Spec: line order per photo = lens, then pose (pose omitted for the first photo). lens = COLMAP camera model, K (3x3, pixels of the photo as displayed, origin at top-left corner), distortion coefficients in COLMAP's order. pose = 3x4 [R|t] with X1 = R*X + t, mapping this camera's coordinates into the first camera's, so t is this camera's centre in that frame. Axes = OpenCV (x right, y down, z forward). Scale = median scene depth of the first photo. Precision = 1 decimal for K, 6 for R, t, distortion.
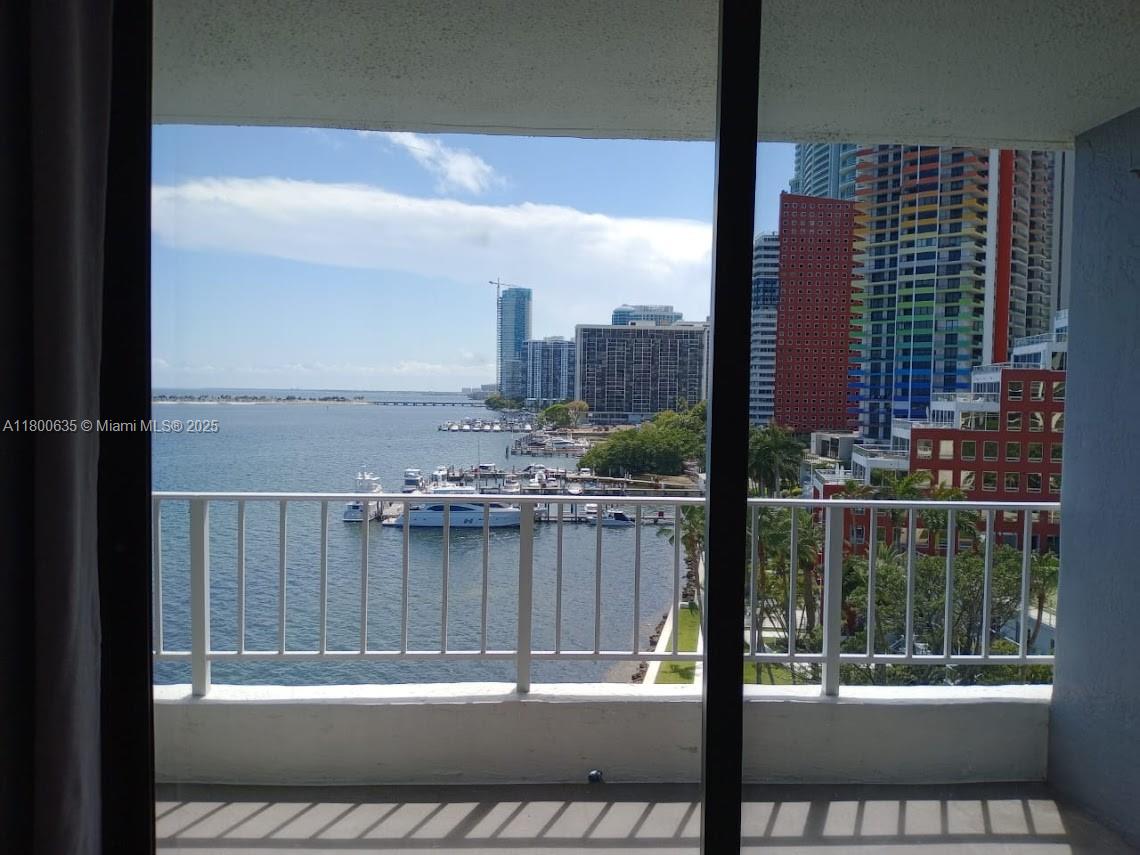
lens RADIAL K [[868.2, 0, 582.2], [0, 868.2, 433.1], [0, 0, 1]] dist [0.067541, -0.020308]
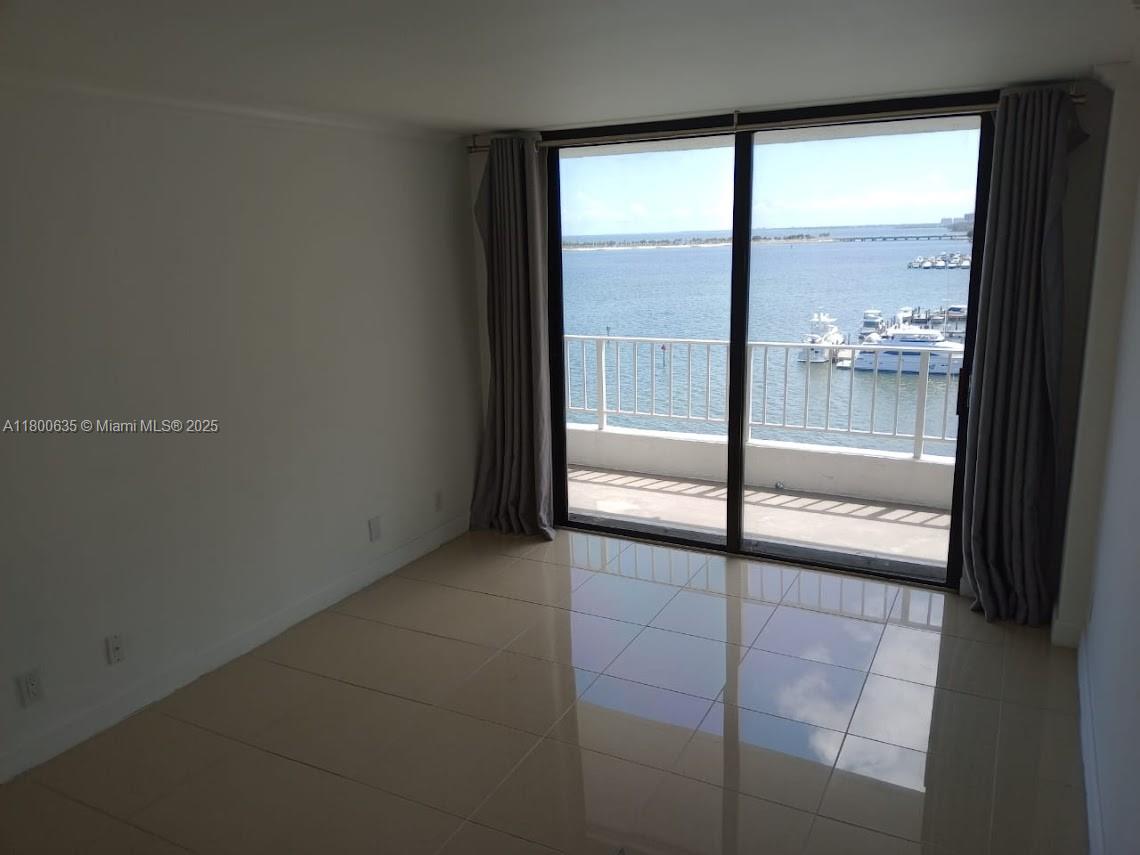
lens RADIAL K [[868.2, 0, 569.8], [0, 868.2, 426.1], [0, 0, 1]] dist [0.067541, -0.020308]
pose [[0.865165, 0.072504, -0.496219, 0.572870], [0.014027, 0.985608, 0.168467, -0.047044], [0.501292, -0.152712, 0.851696, -0.787525]]
